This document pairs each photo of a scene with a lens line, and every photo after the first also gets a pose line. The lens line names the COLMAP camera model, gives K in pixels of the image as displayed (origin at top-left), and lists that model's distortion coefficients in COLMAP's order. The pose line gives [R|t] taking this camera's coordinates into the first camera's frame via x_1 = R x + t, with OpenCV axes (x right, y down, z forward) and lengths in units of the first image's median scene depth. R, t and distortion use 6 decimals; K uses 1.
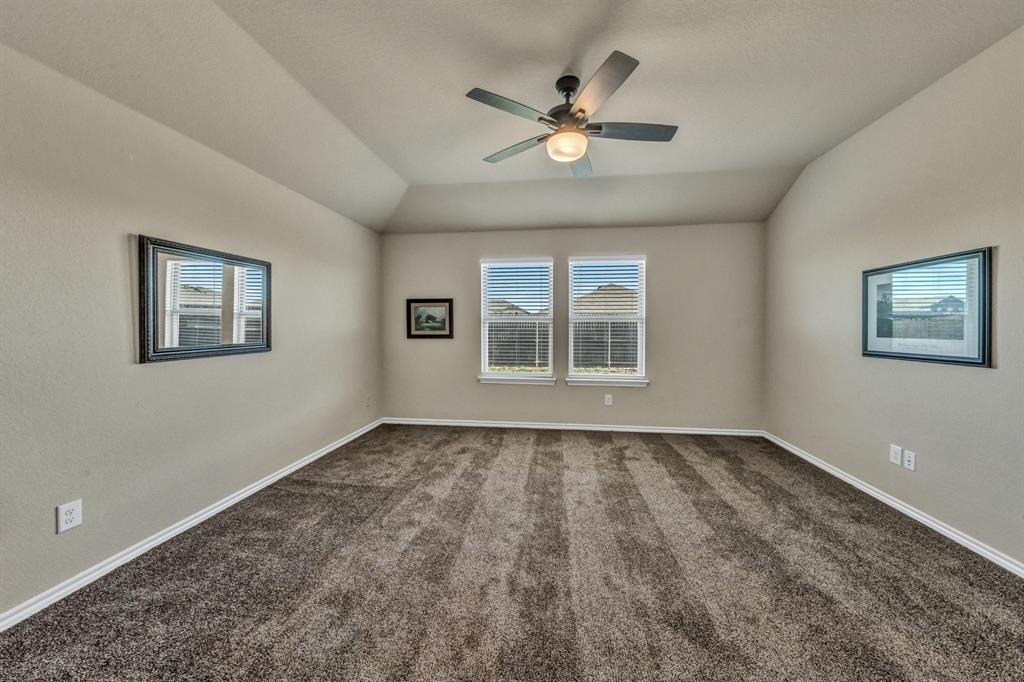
lens RADIAL K [[350.7, 0, 526.6], [0, 350.7, 328.4], [0, 0, 1]] dist [-0.005023, 0.000898]
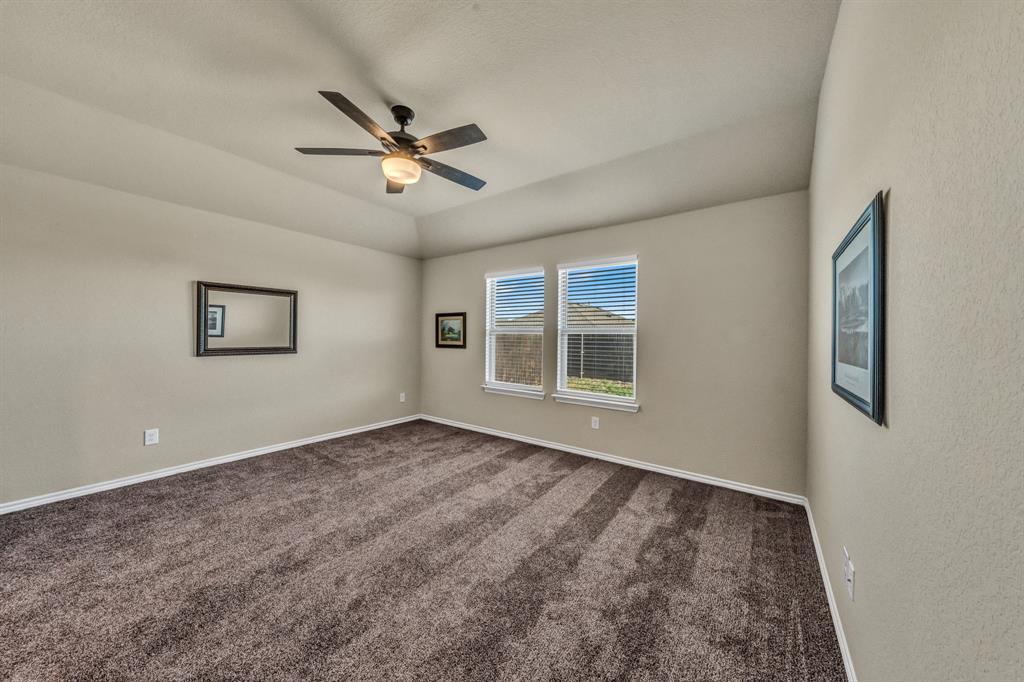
lens RADIAL K [[350.7, 0, 511.2], [0, 350.7, 331.9], [0, 0, 1]] dist [-0.005023, 0.000898]
pose [[0.870809, 0.001882, -0.491618, 0.612150], [-0.014019, 0.999681, -0.021006, -0.003056], [0.491422, 0.025185, 0.870557, 0.154921]]
